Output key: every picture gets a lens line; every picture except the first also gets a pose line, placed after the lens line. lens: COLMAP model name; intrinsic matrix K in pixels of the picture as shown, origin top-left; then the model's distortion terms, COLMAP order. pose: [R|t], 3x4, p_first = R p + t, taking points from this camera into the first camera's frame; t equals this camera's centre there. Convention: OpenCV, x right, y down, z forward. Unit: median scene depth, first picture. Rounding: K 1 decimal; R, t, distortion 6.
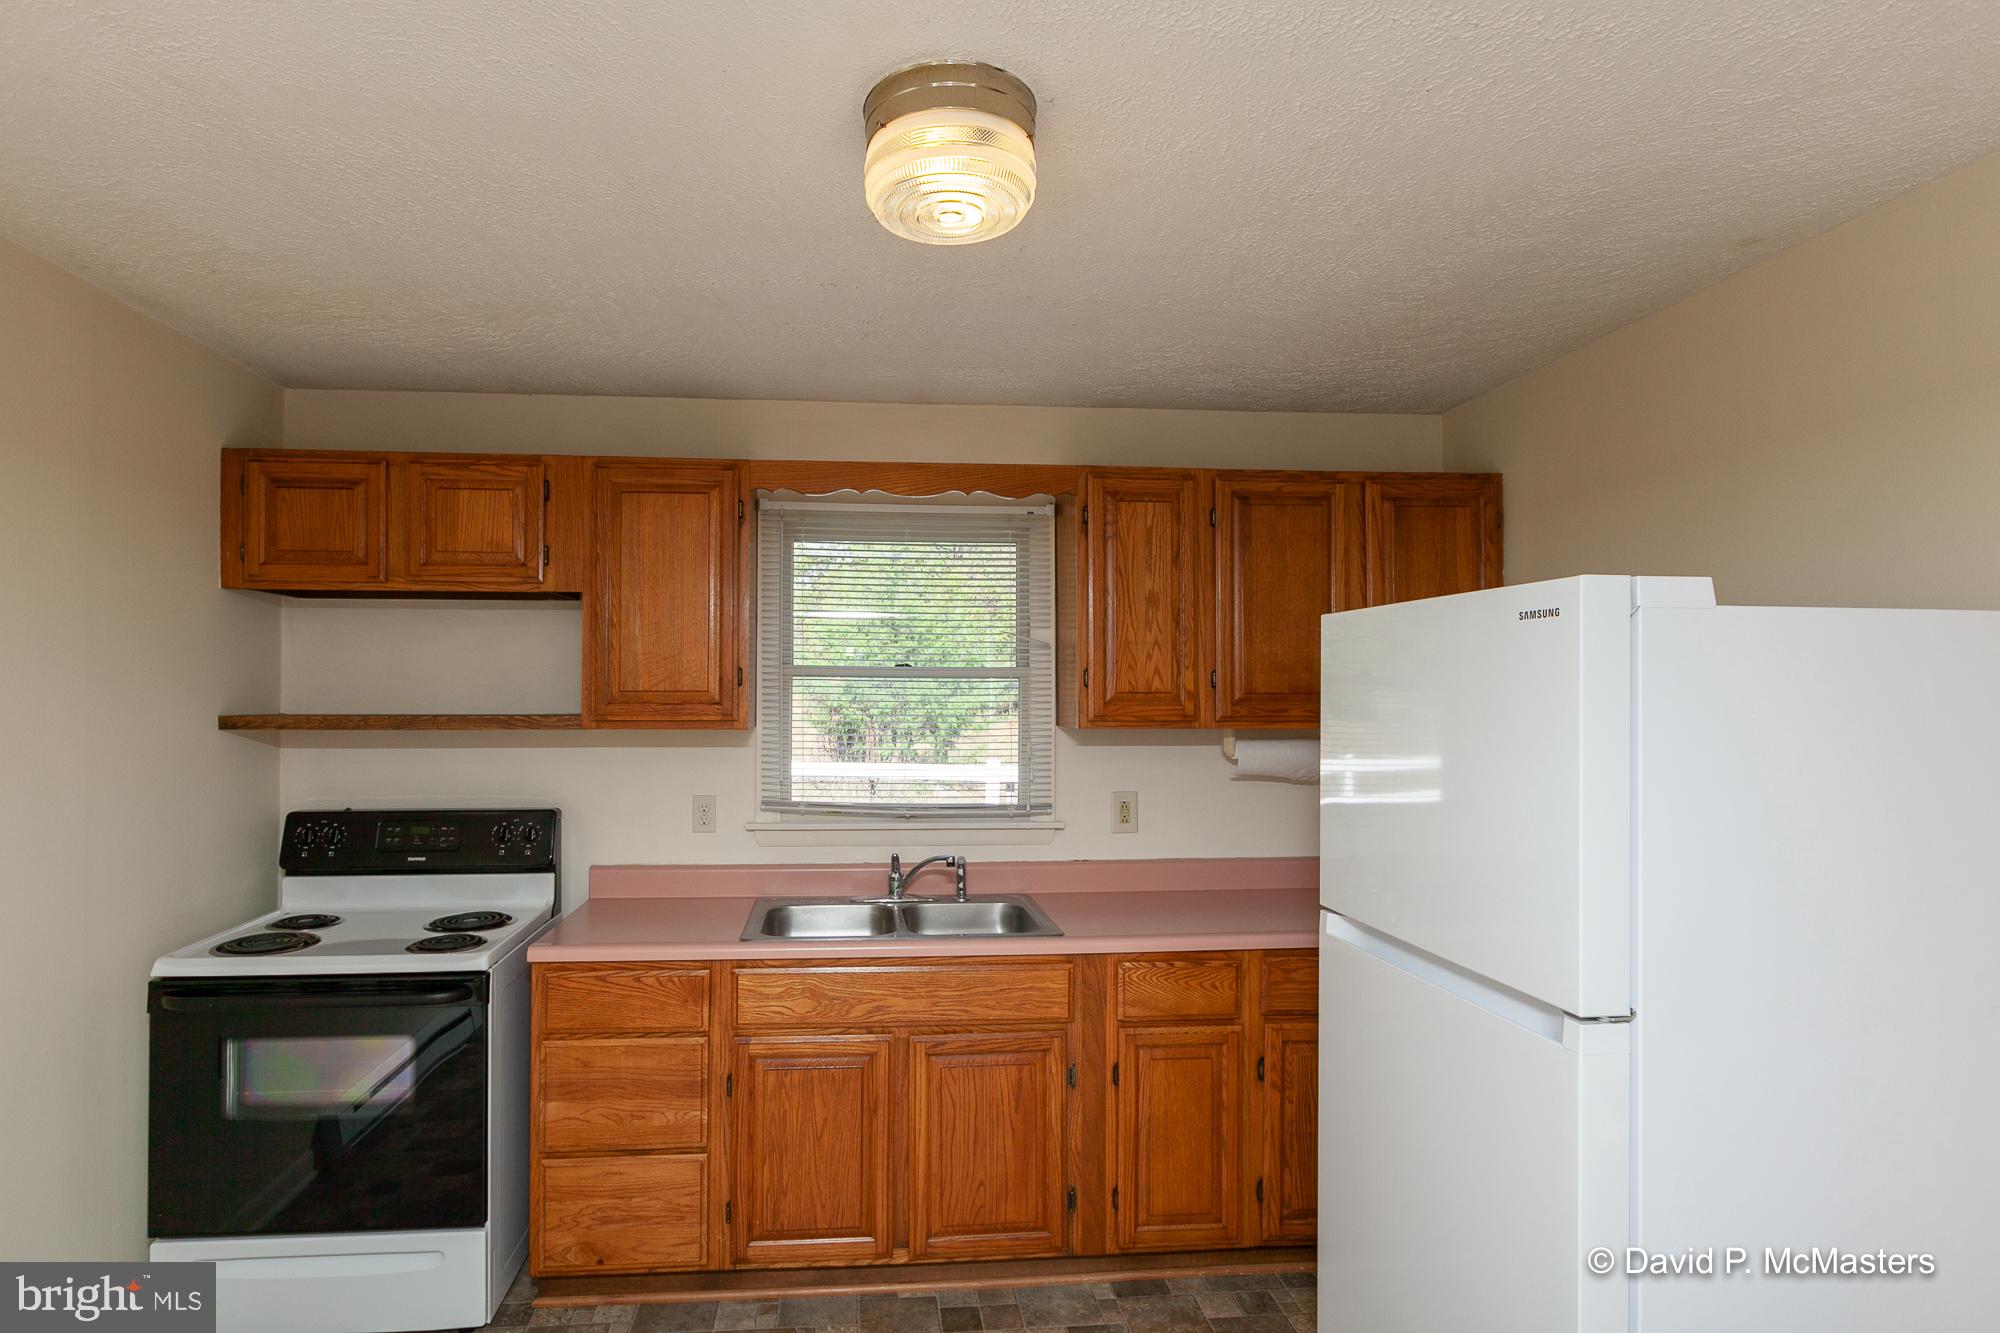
lens RADIAL K [[1132.2, 0, 1000.0], [0, 1132.2, 666.5], [0, 0, 1]] dist [-0.004962, -0.000588]
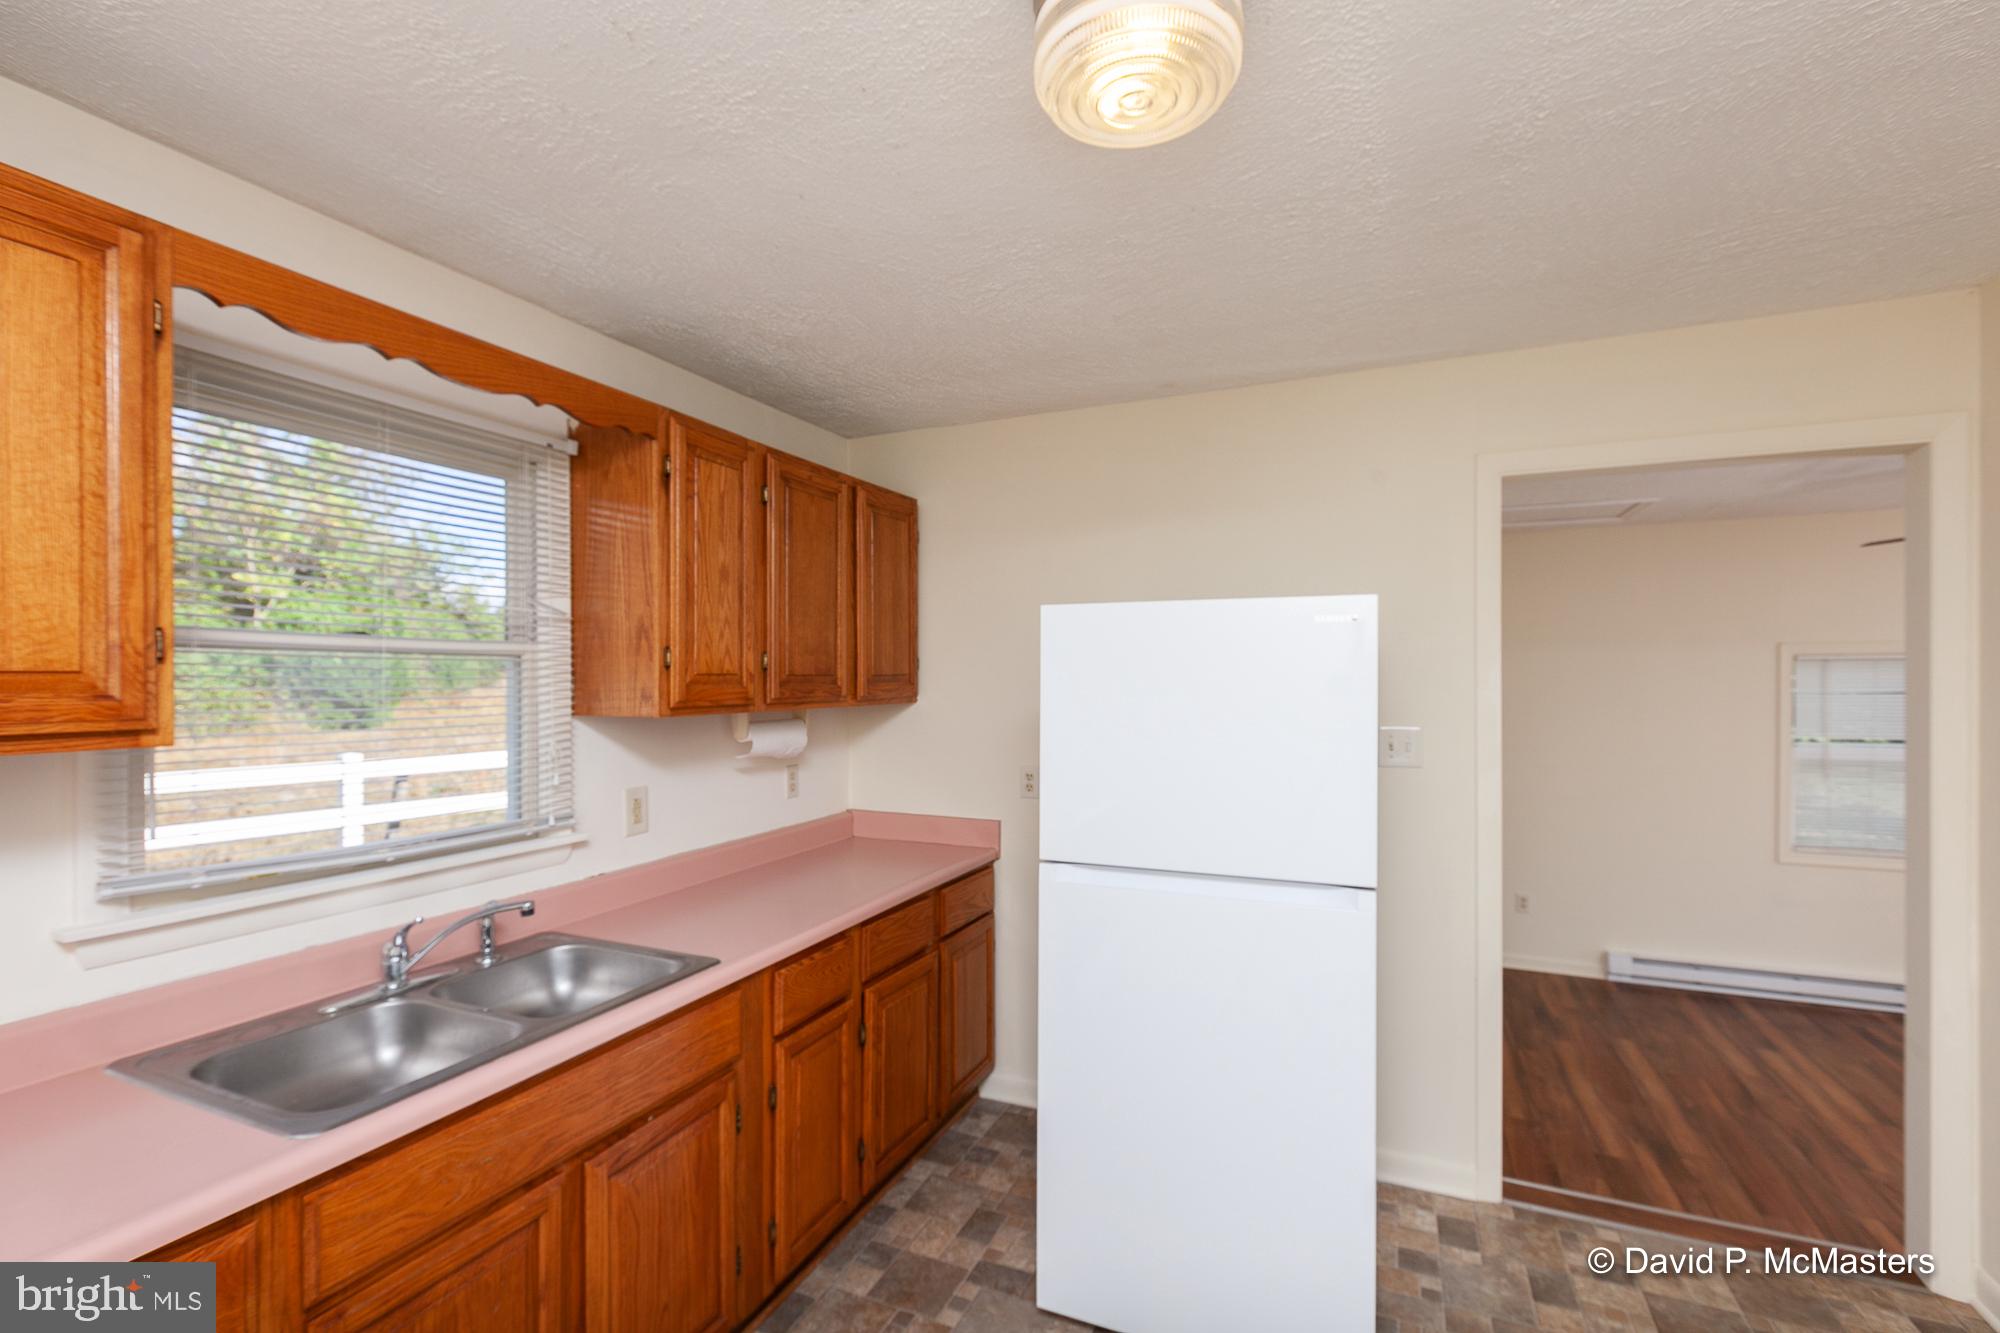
lens RADIAL K [[909.5, 0, 1000.0], [0, 909.5, 666.5], [0, 0, 1]] dist [0.001323, 0.000223]
pose [[0.449400, 0.003070, 0.893325, -0.434306], [-0.015795, 0.999865, 0.004510, 0.010108], [-0.893191, -0.016137, 0.449388, 0.479747]]
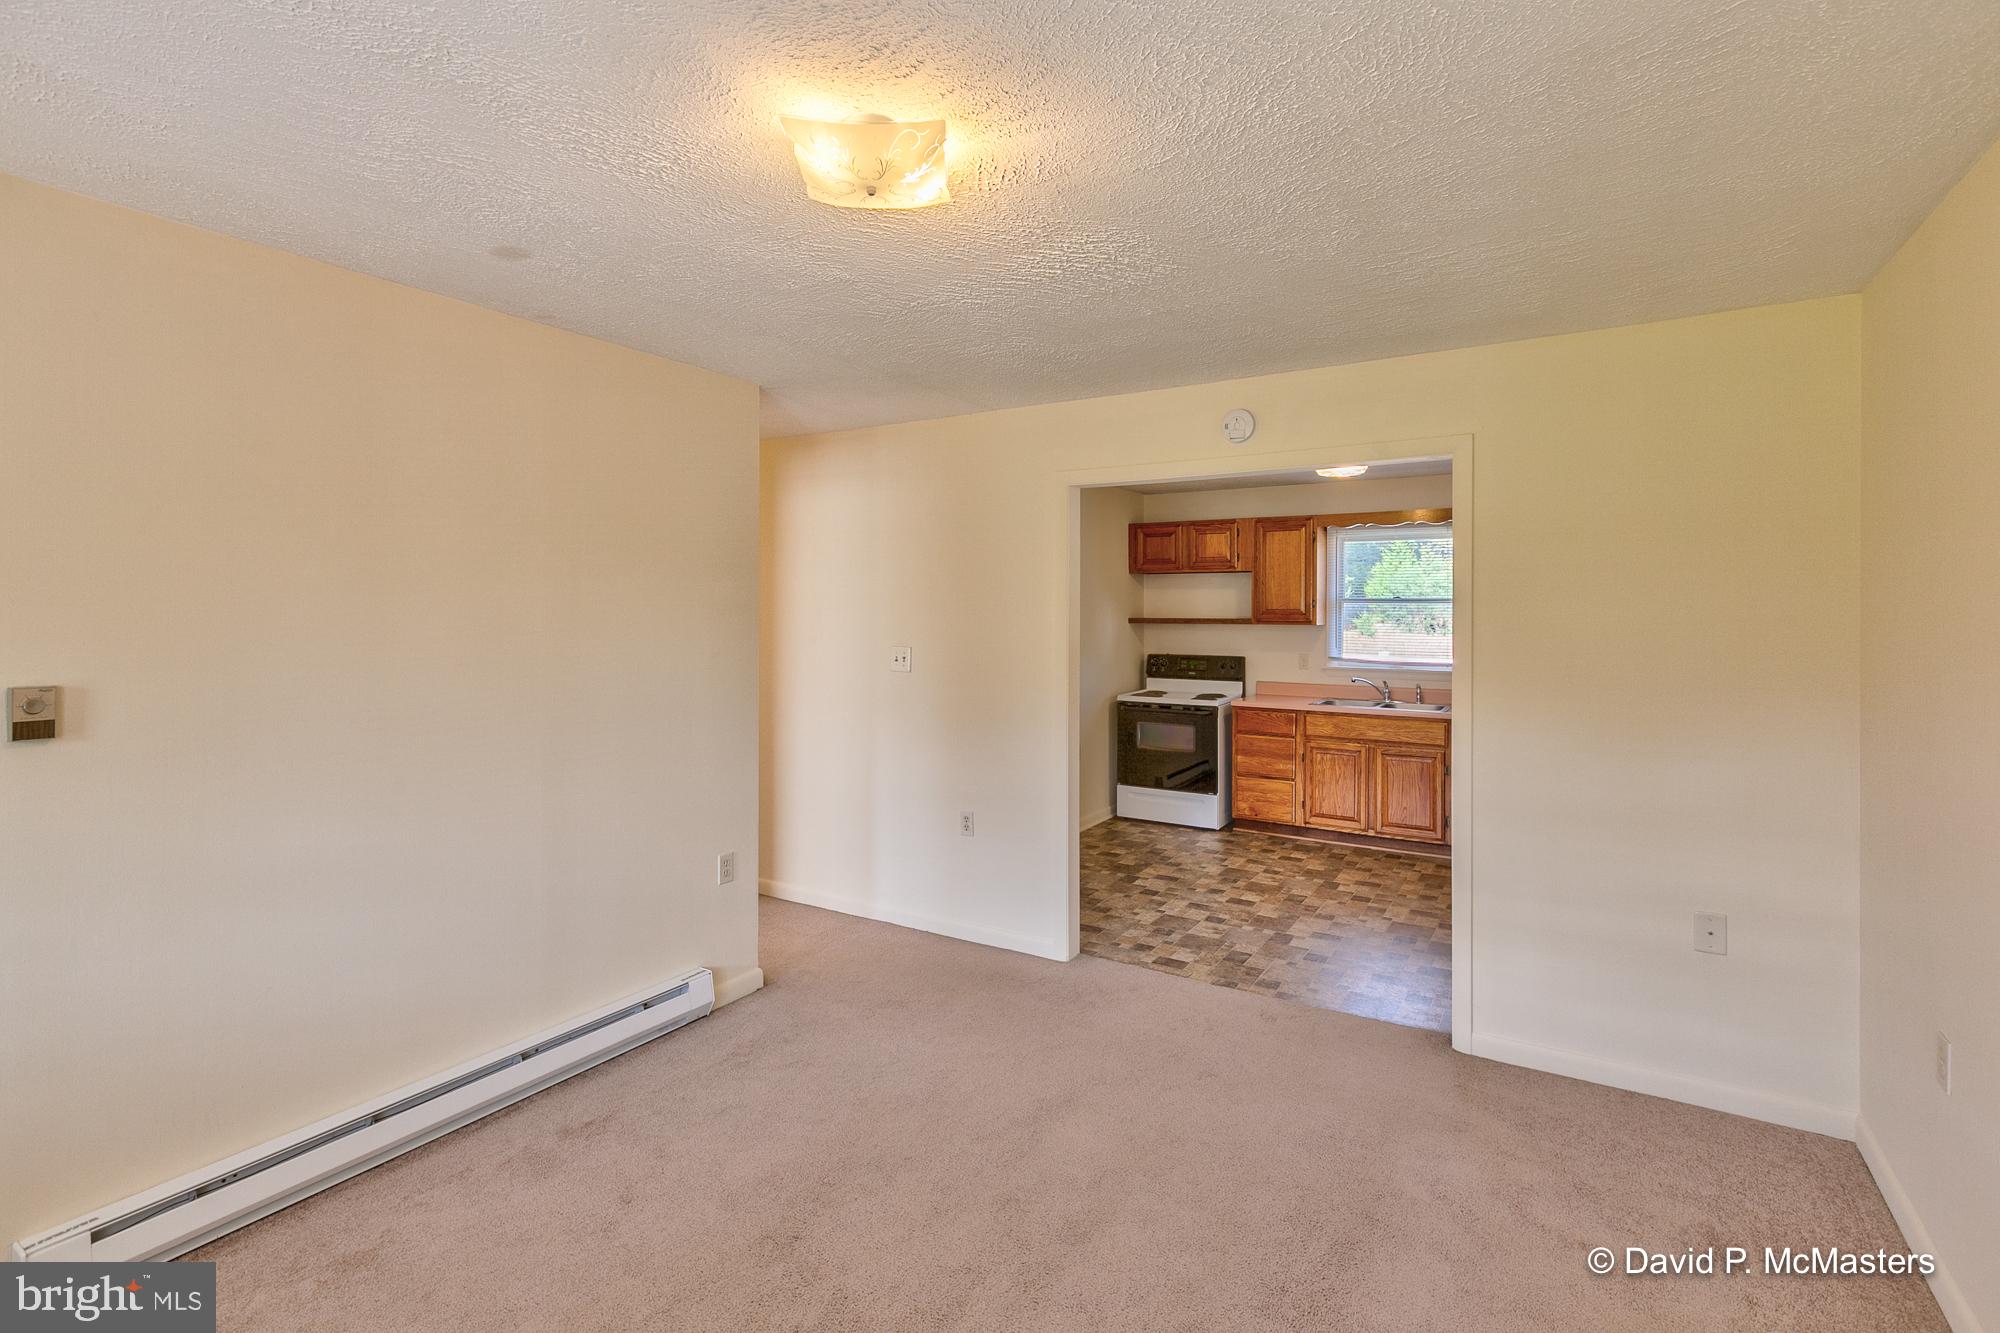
lens RADIAL K [[922.7, 0, 999.1], [0, 922.7, 611.4], [0, 0, 1]] dist [0.000671, 0.000045]
pose [[0.789950, 0.001139, -0.613170, 0.479350], [0.010599, 0.999823, 0.015512, -0.012394], [0.613080, -0.018753, 0.789798, -1.043464]]
